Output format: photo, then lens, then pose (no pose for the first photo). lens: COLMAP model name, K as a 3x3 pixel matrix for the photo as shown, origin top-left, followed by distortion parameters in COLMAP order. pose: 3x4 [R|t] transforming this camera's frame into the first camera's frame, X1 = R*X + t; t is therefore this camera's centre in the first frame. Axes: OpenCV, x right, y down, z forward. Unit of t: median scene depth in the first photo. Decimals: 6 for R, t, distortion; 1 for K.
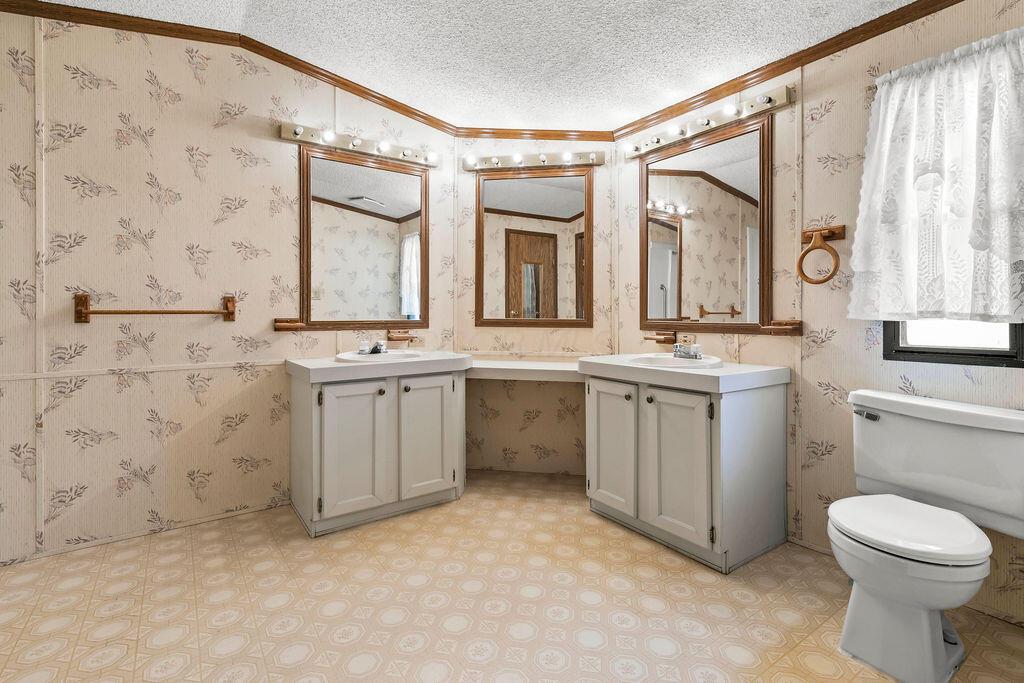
lens RADIAL K [[454.4, 0, 510.1], [0, 454.4, 310.8], [0, 0, 1]] dist [-0.002295, -0.000413]
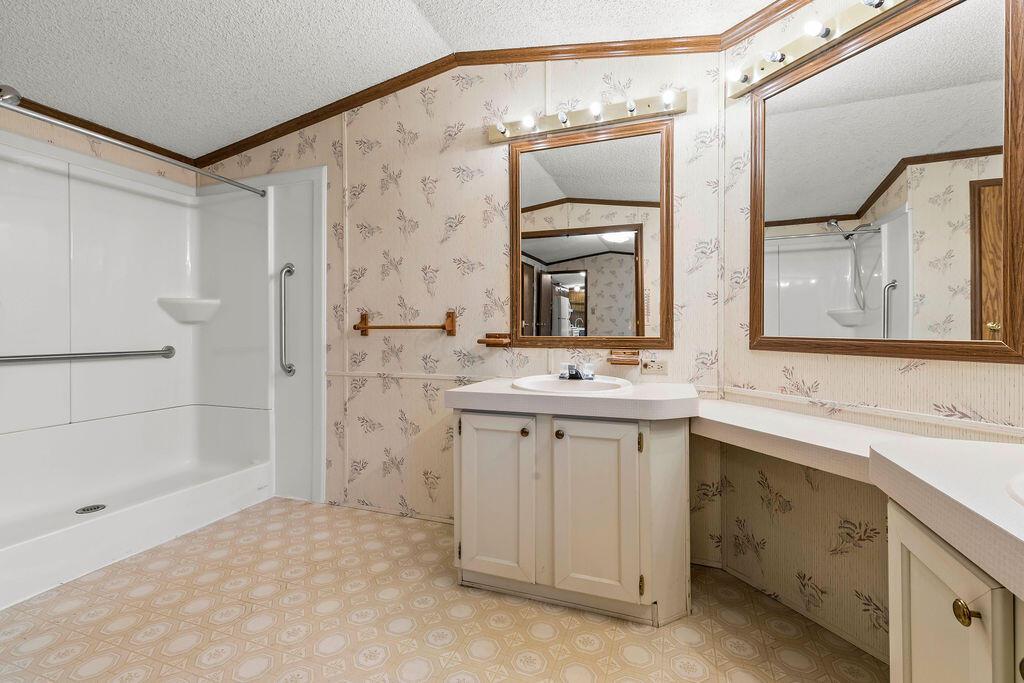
lens RADIAL K [[438.9, 0, 511.9], [0, 438.9, 328.1], [0, 0, 1]] dist [0.002137, -0.000177]
pose [[0.585453, -0.001417, -0.810705, 0.288027], [0.005678, 0.999981, 0.002353, 0.004152], [0.810687, -0.005980, 0.585450, 0.545654]]
